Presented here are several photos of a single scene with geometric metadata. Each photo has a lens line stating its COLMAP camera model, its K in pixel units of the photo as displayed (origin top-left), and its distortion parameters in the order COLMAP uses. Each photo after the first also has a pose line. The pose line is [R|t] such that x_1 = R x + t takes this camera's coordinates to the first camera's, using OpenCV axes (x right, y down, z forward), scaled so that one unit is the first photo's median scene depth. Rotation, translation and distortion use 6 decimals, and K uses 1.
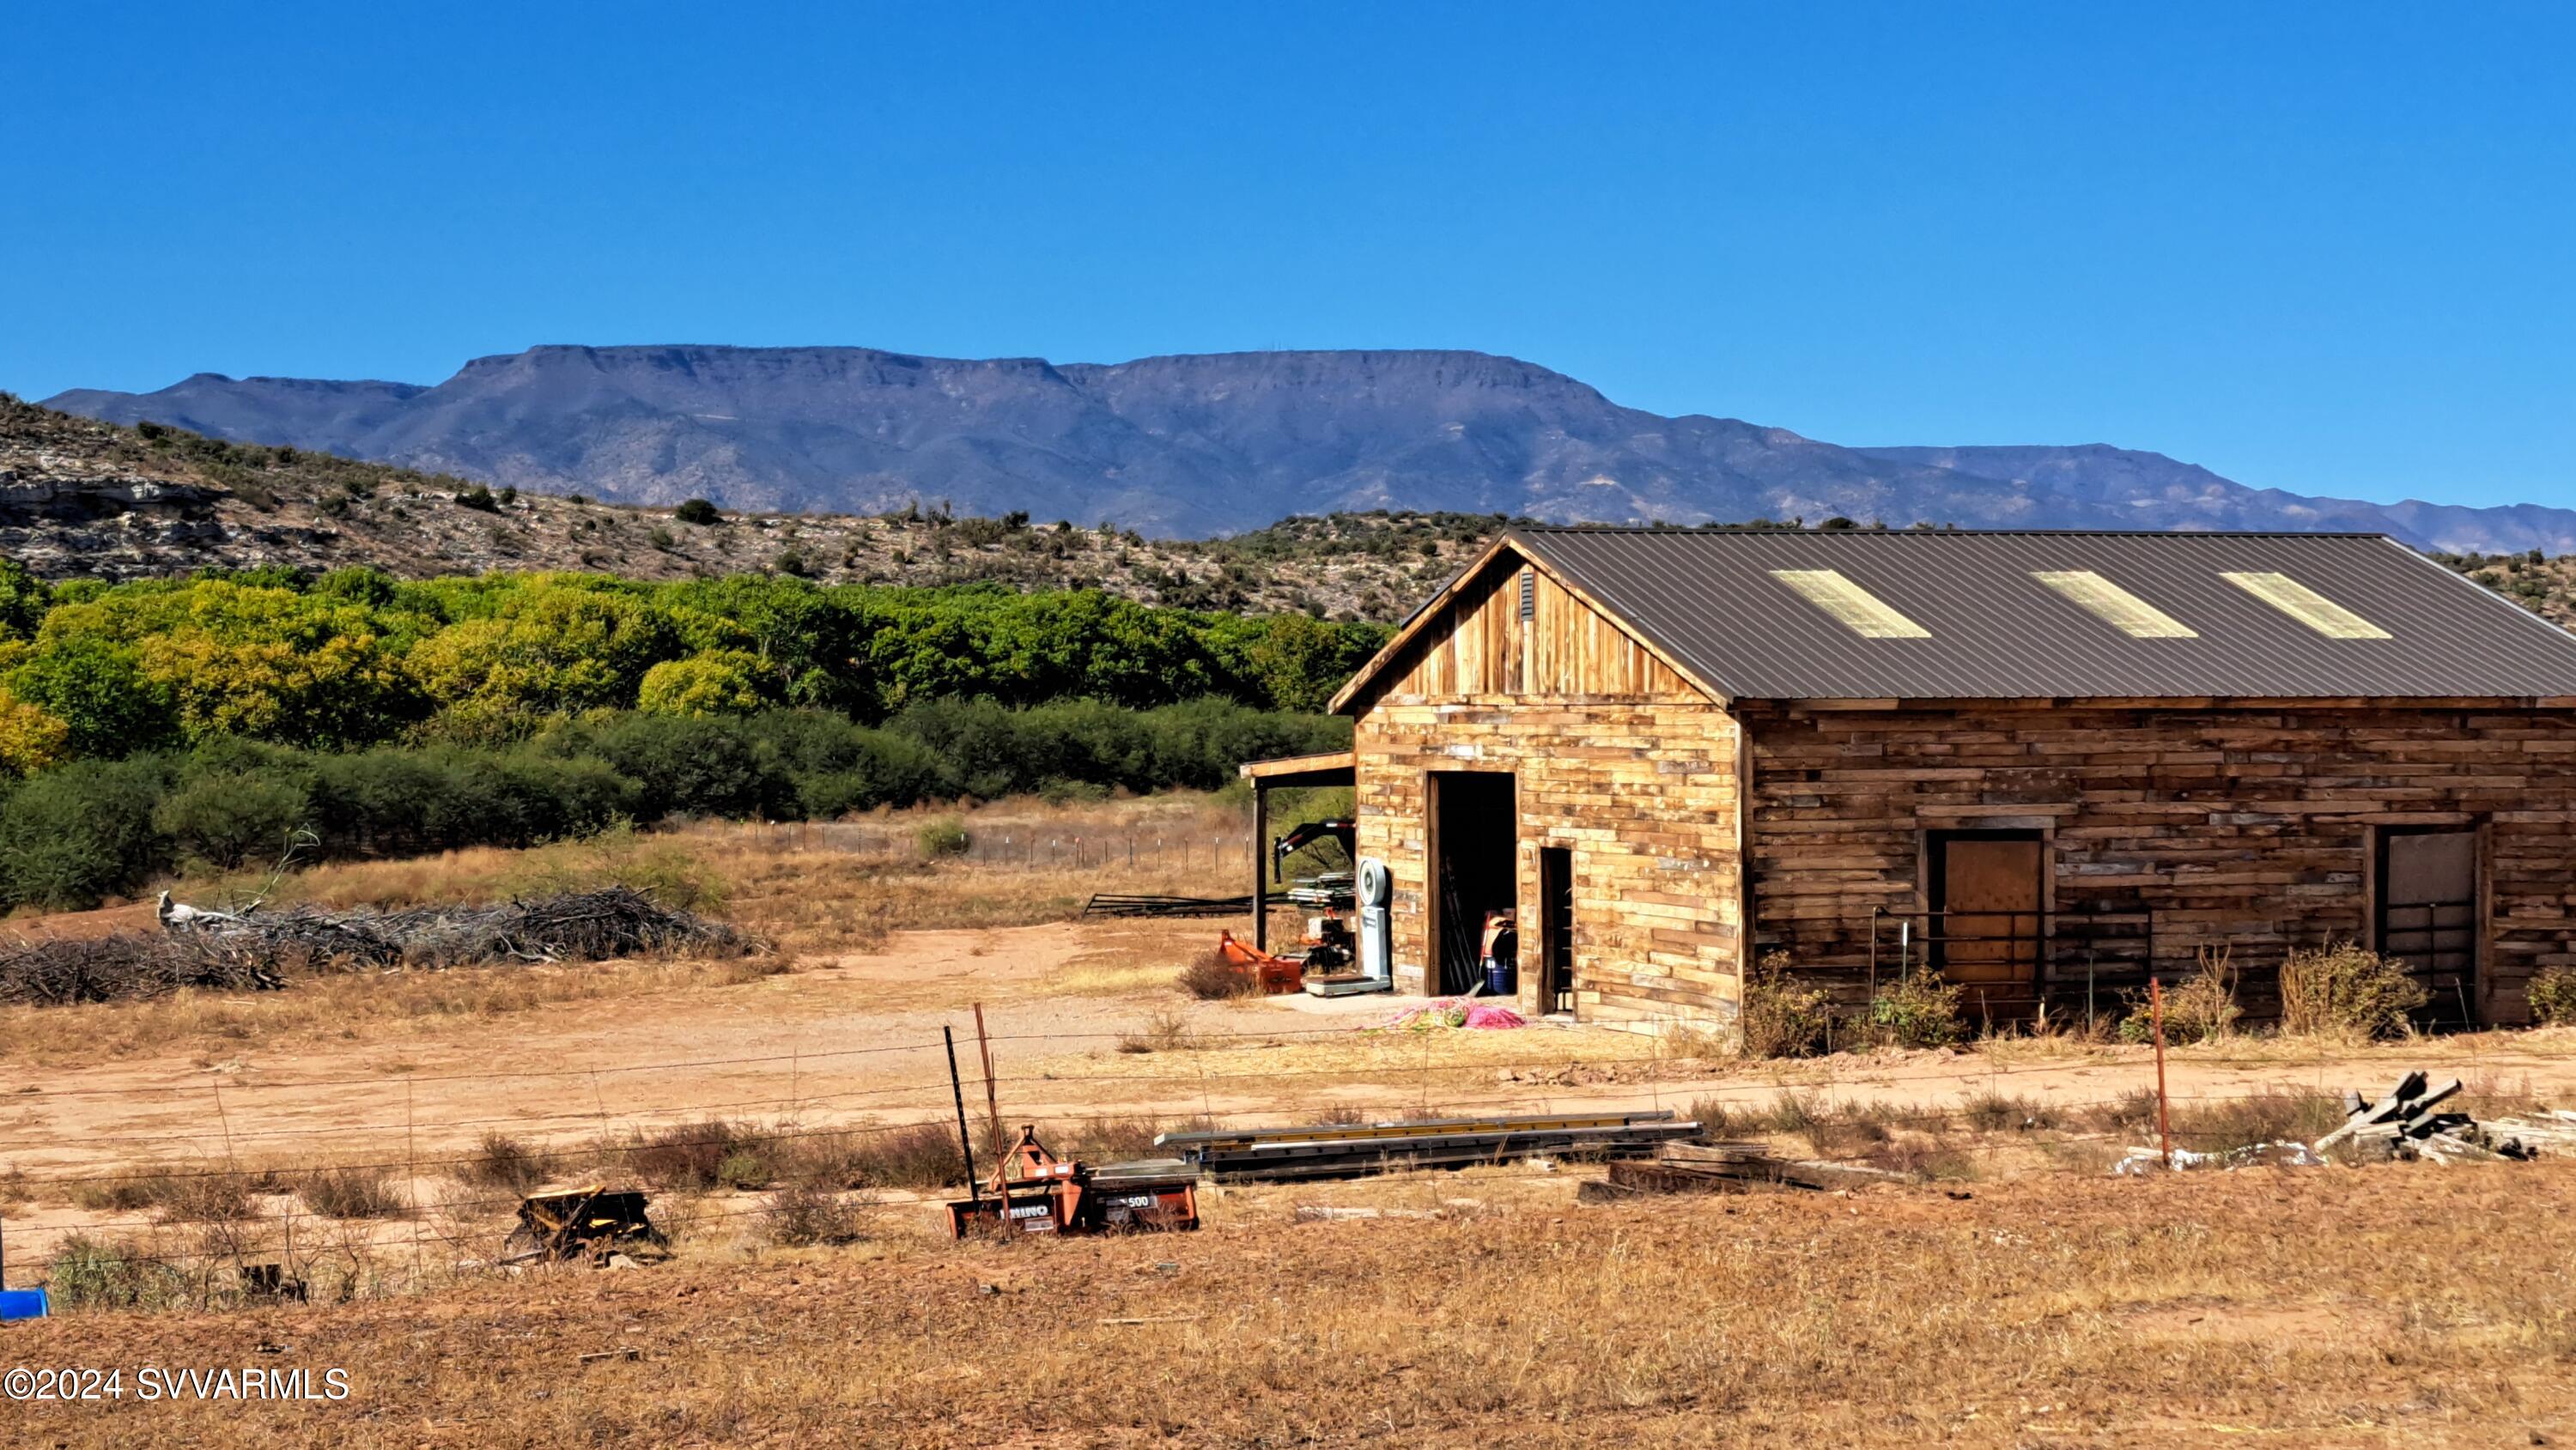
lens RADIAL K [[1733.4, 0, 1289.5], [0, 1733.4, 730.3], [0, 0, 1]] dist [0.049443, -0.000108]
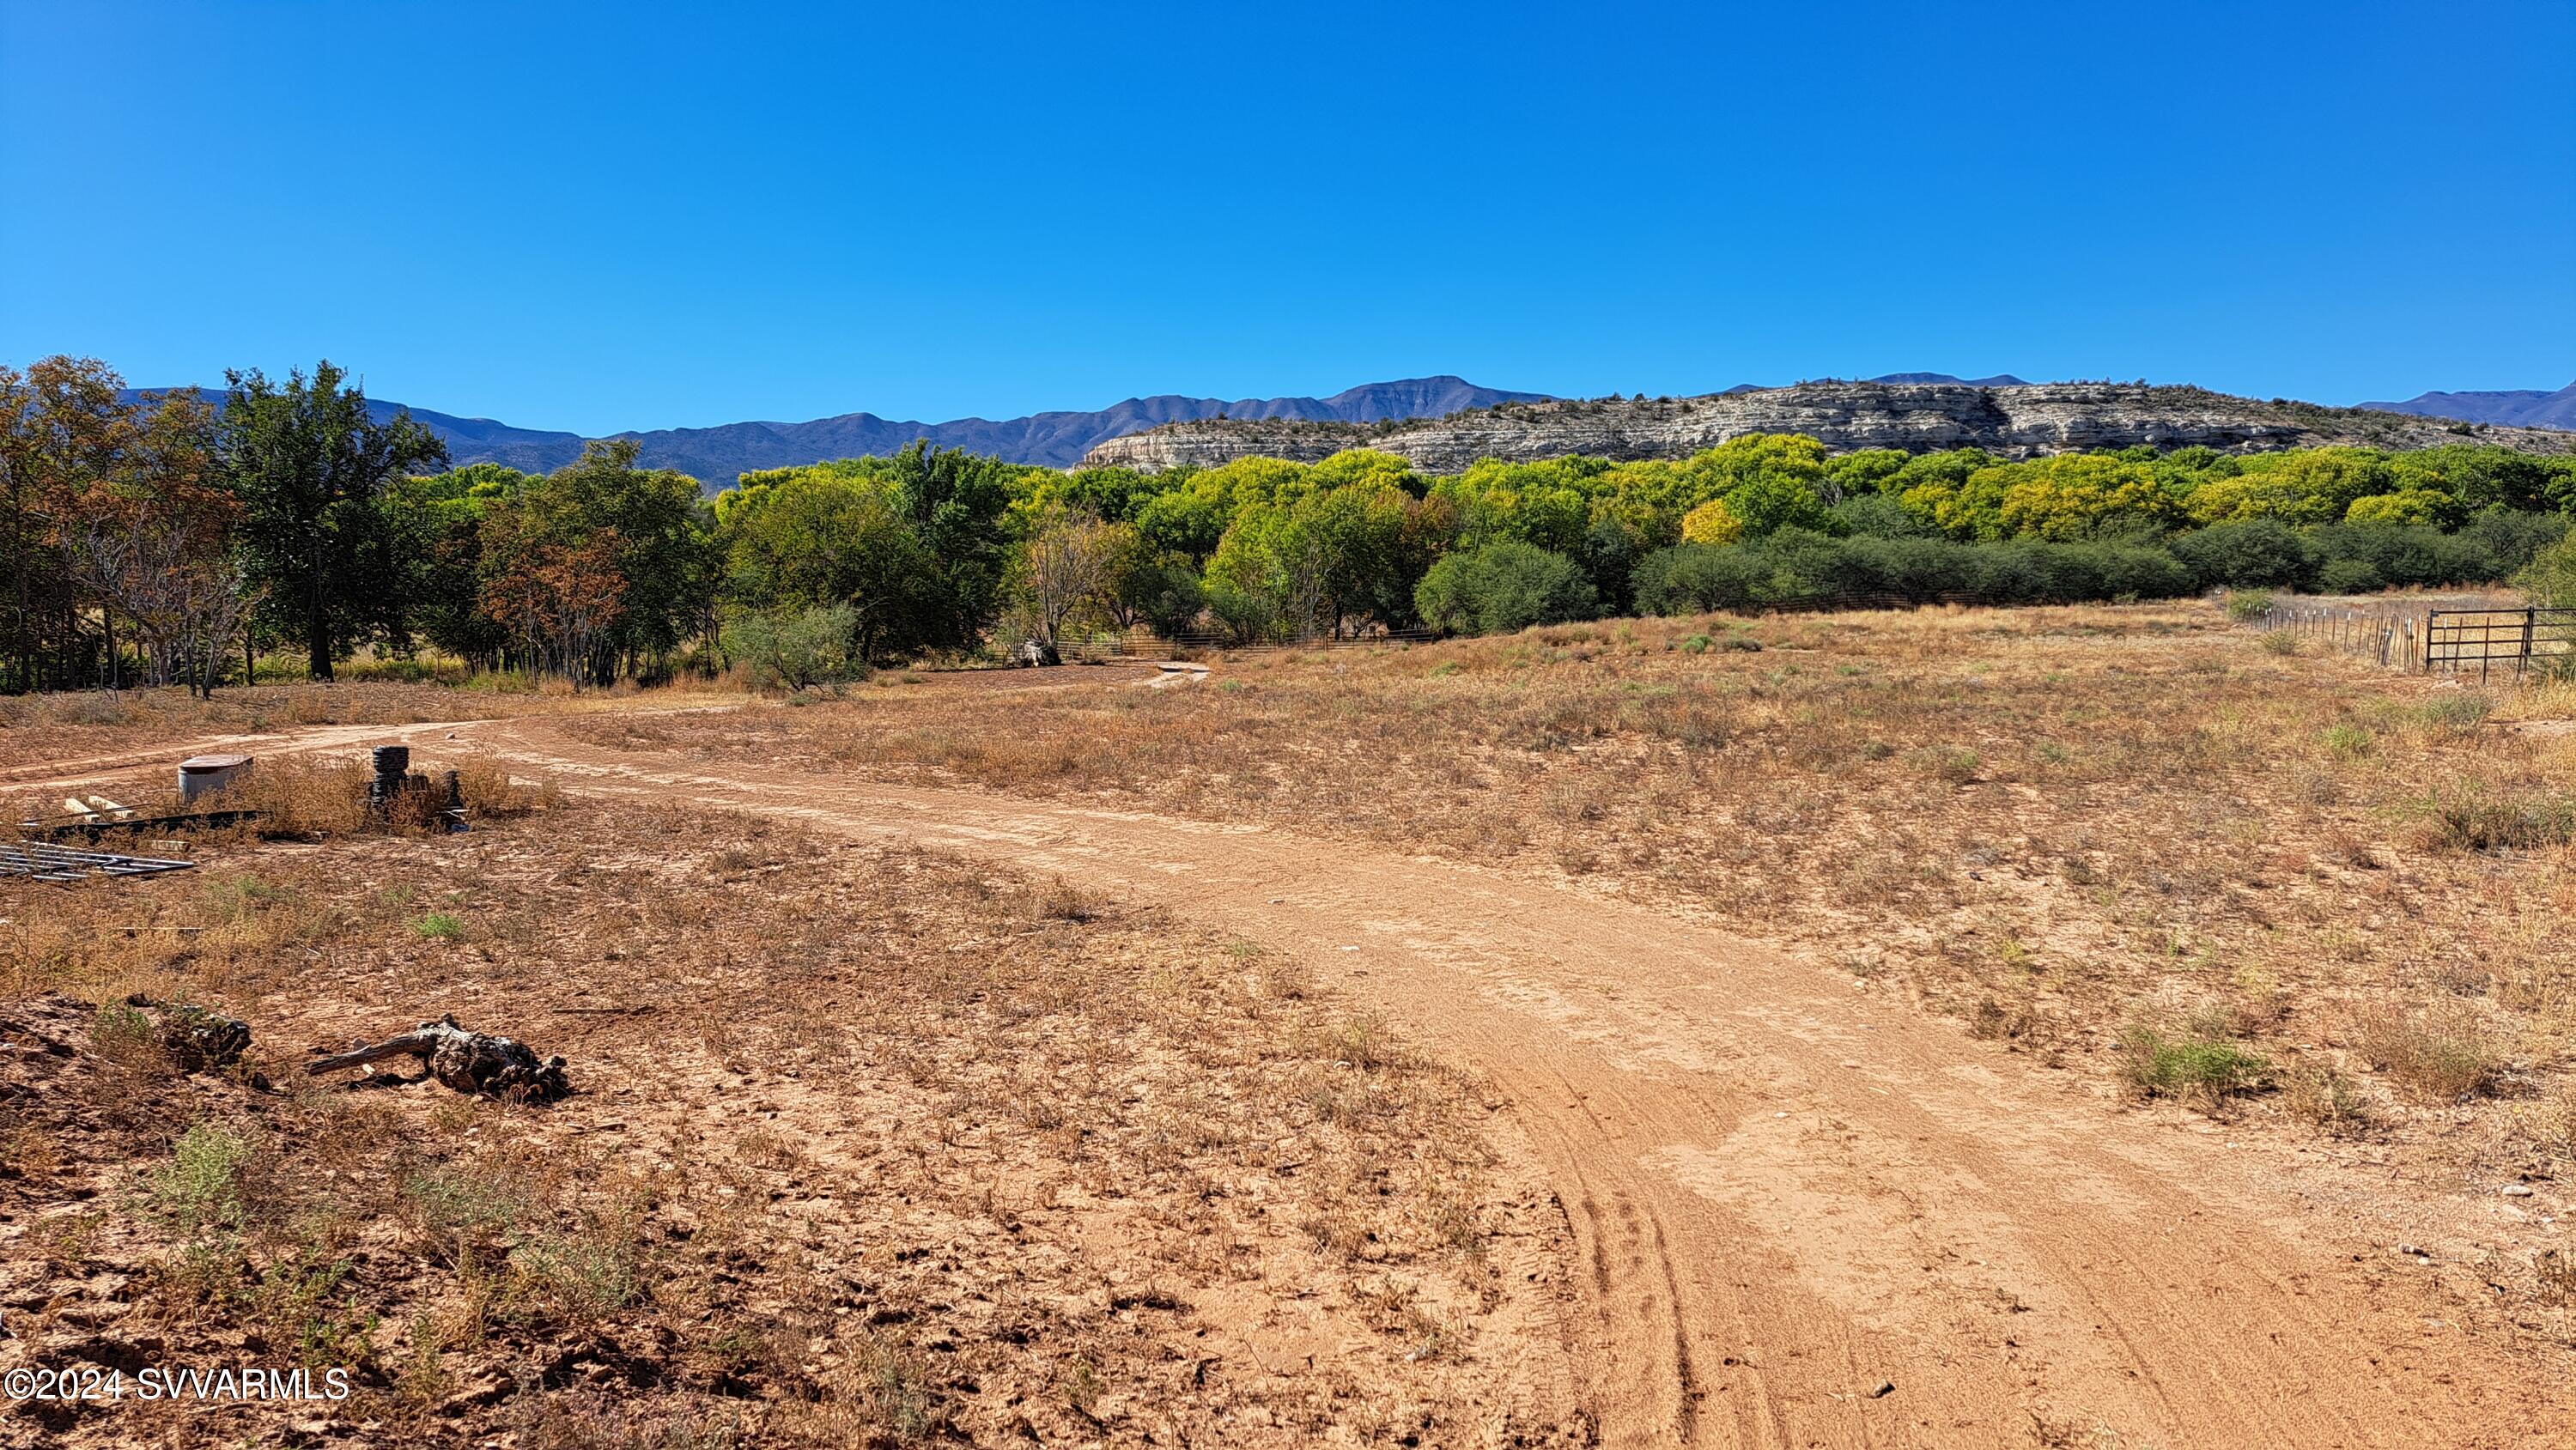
lens RADIAL K [[1733.4, 0, 1285.8], [0, 1733.4, 721.3], [0, 0, 1]] dist [0.049443, -0.000108]
pose [[0.889541, 0.057512, -0.453220, -0.516497], [0.002899, 0.991314, 0.131485, -0.053162], [0.456845, -0.118276, 0.881648, -0.992472]]
